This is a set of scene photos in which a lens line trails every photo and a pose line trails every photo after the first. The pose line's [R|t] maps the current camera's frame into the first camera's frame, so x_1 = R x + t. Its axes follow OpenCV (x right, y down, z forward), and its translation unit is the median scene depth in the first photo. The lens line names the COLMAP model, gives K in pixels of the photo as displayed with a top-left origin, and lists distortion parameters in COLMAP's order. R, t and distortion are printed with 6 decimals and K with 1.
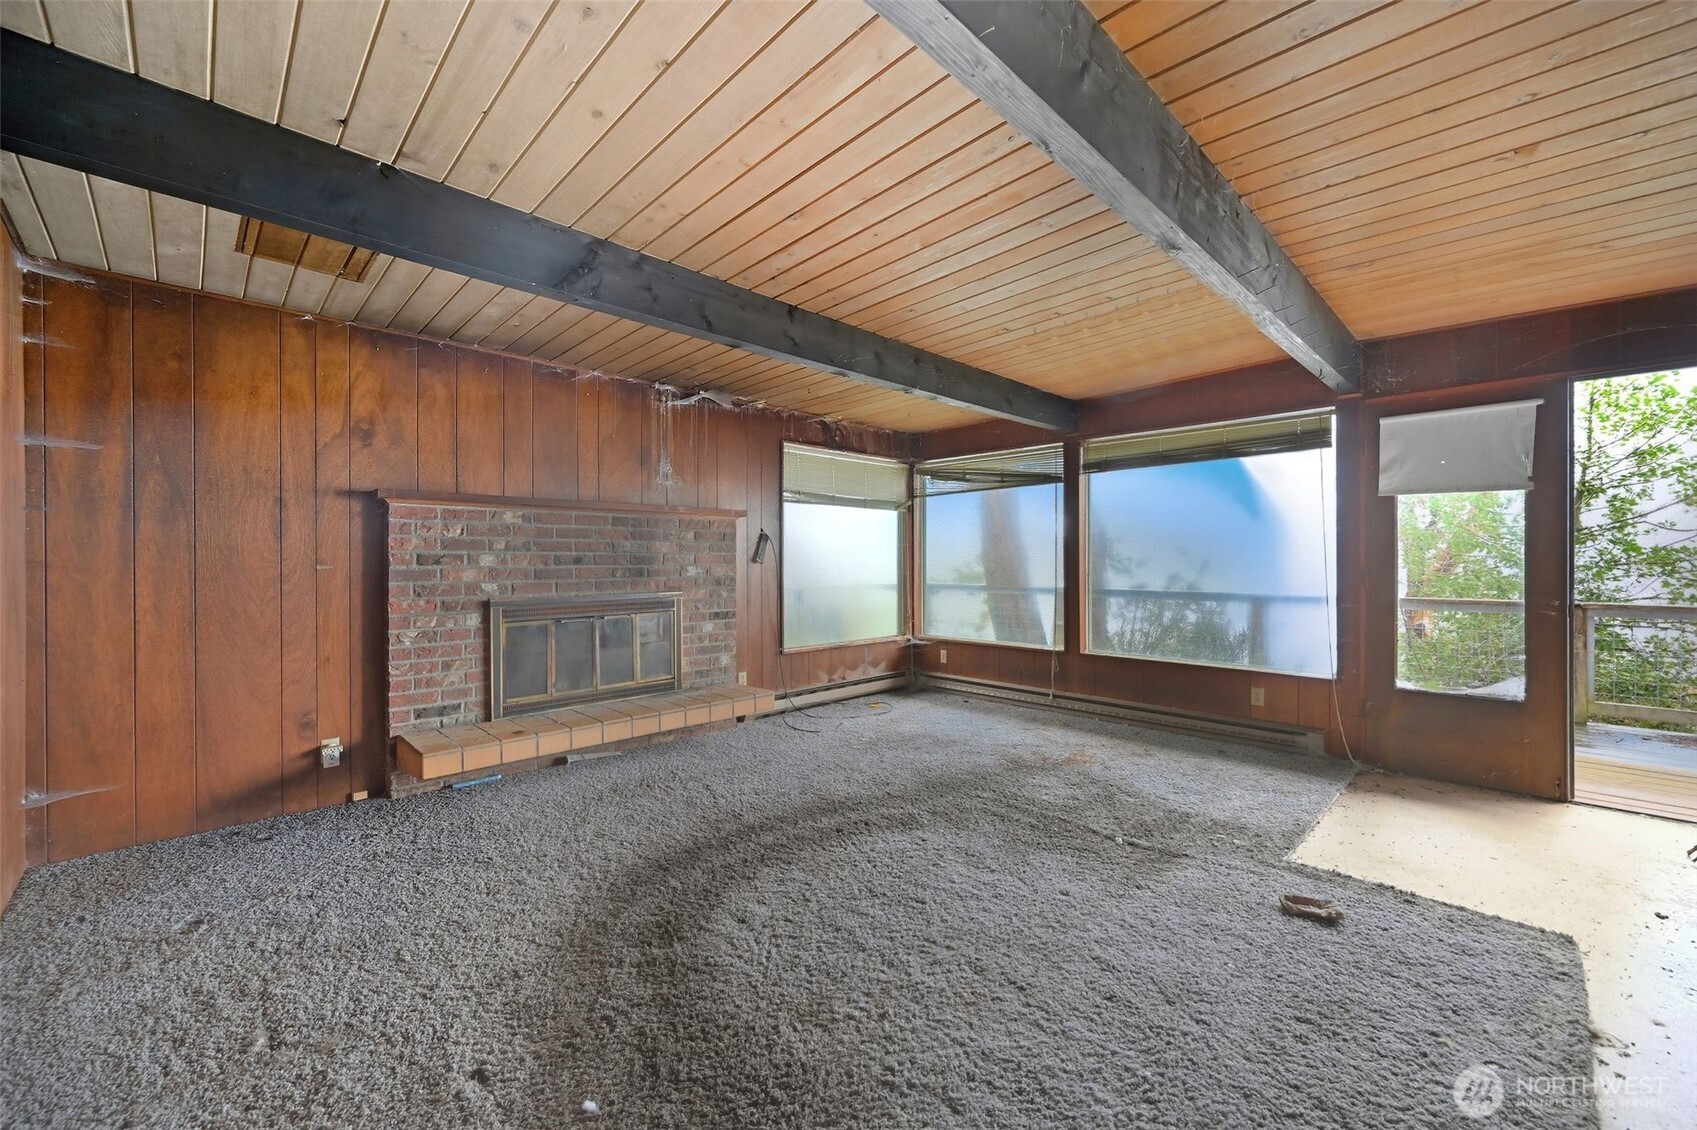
lens RADIAL K [[673.7, 0, 858.5], [0, 673.7, 560.0], [0, 0, 1]] dist [0.000563, 0.000425]
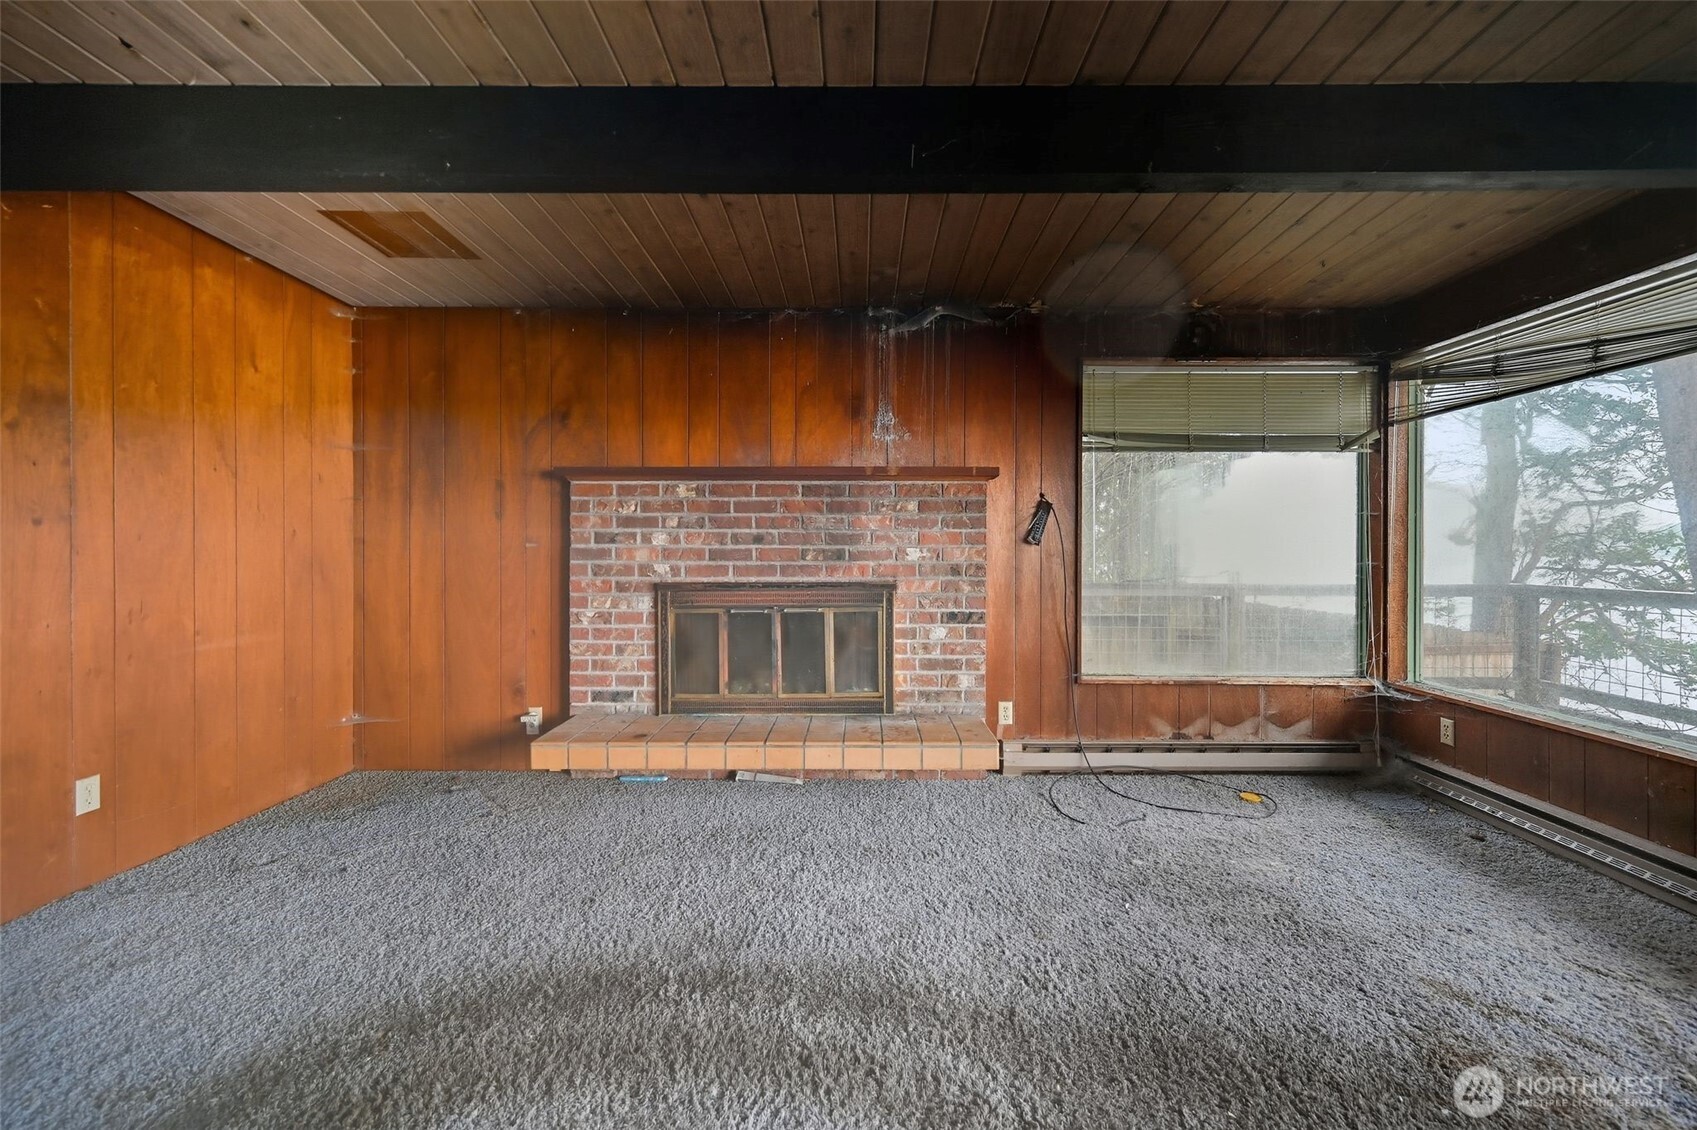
lens RADIAL K [[685.3, 0, 857.7], [0, 685.3, 545.7], [0, 0, 1]] dist [0.000106, 0.000000]
pose [[0.703925, 0.004236, -0.710261, 0.247845], [-0.002958, 0.999991, 0.003032, 0.005187], [0.710268, -0.000033, 0.703932, 0.446790]]
